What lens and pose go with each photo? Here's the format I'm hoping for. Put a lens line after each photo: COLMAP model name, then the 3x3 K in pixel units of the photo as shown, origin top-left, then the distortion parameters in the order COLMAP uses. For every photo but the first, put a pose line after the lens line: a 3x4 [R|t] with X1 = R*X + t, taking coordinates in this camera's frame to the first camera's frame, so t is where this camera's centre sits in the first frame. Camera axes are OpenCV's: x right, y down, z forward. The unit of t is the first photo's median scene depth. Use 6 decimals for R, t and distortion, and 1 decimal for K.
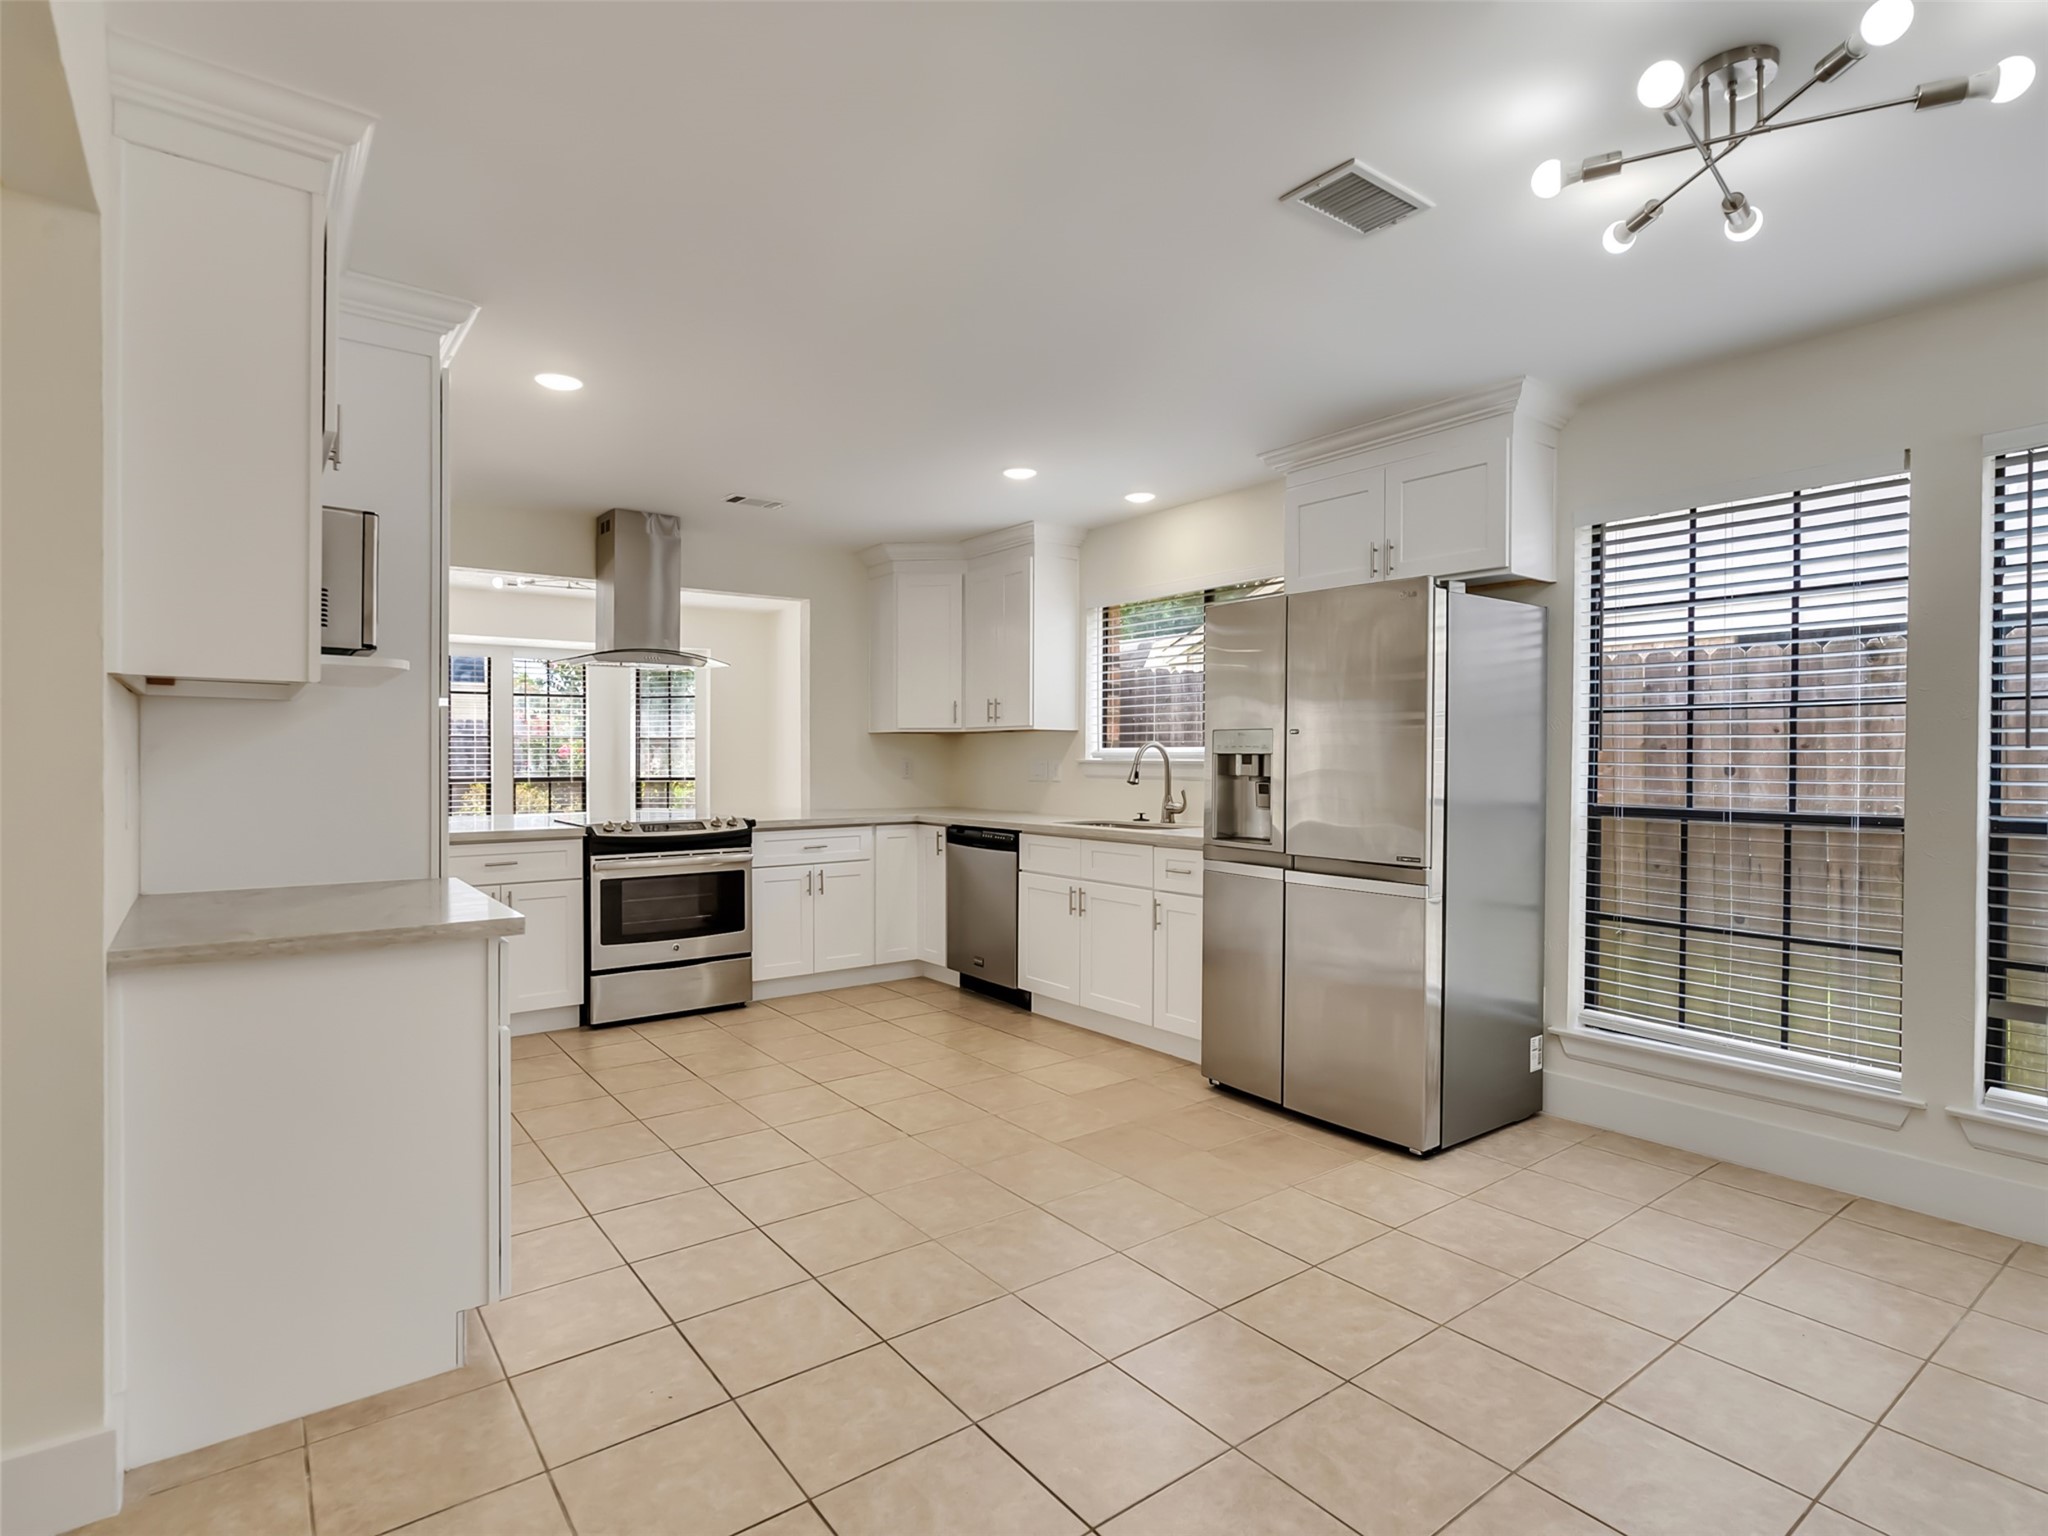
lens RADIAL K [[1042.8, 0, 1014.4], [0, 1042.8, 766.7], [0, 0, 1]] dist [-0.003443, -0.000428]
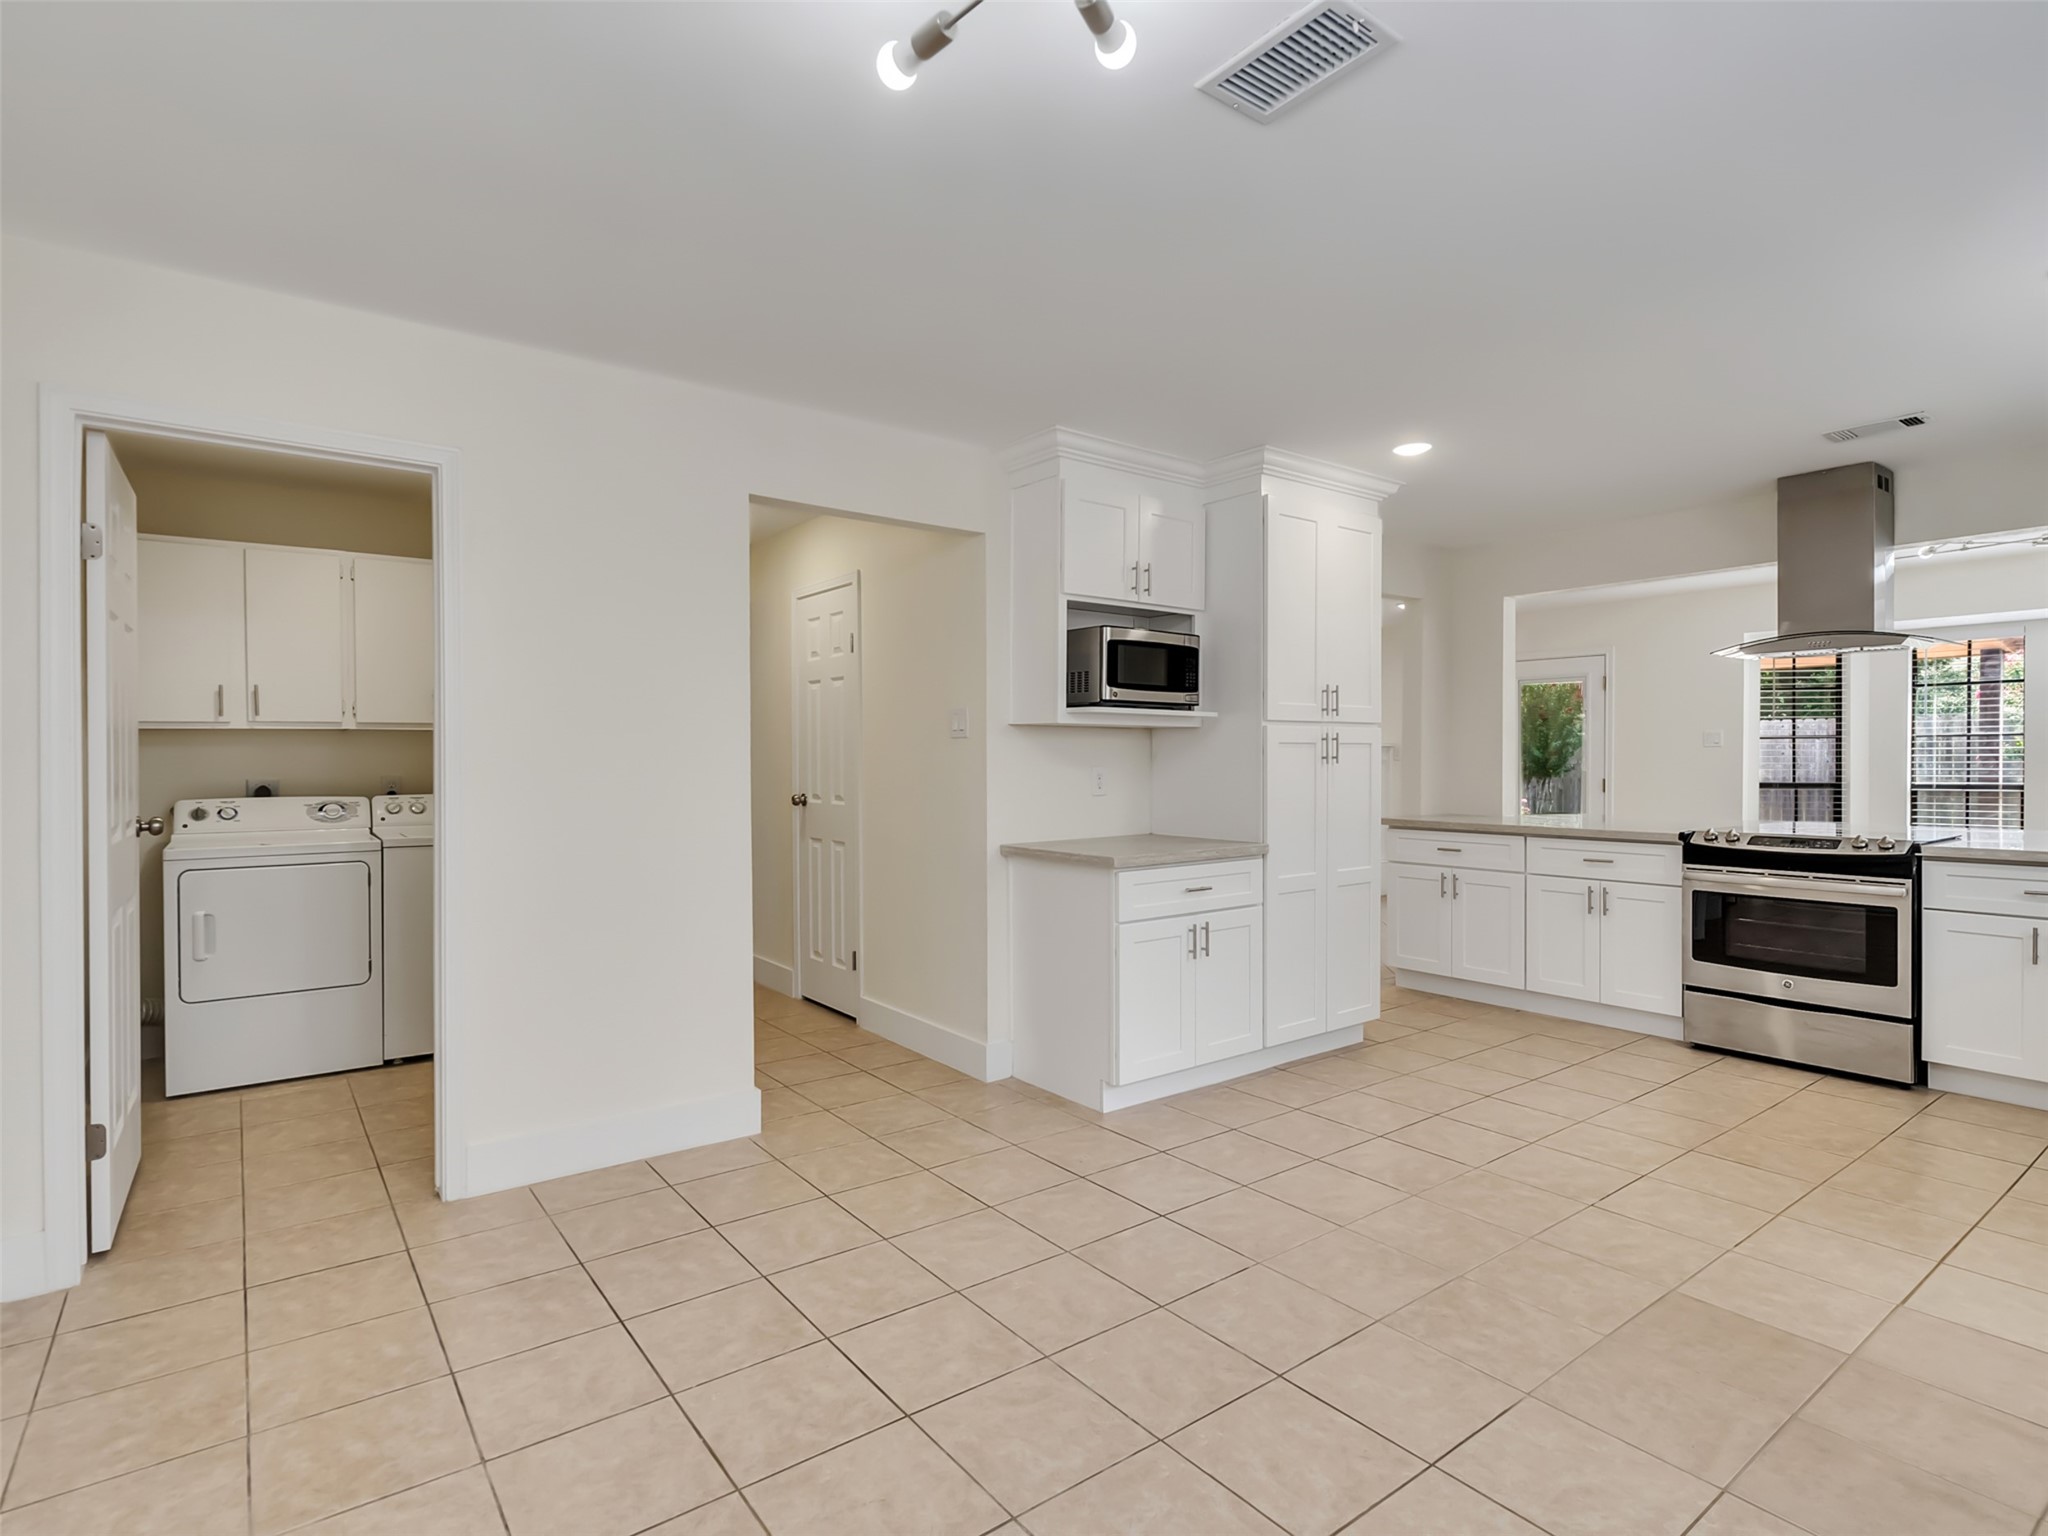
lens RADIAL K [[1042.8, 0, 1009.7], [0, 1042.8, 765.9], [0, 0, 1]] dist [-0.003443, -0.000428]
pose [[-0.001357, 0.003508, -0.999993, 0.546673], [-0.006653, 0.999972, 0.003517, -0.003417], [0.999977, 0.006658, -0.001333, 0.381489]]
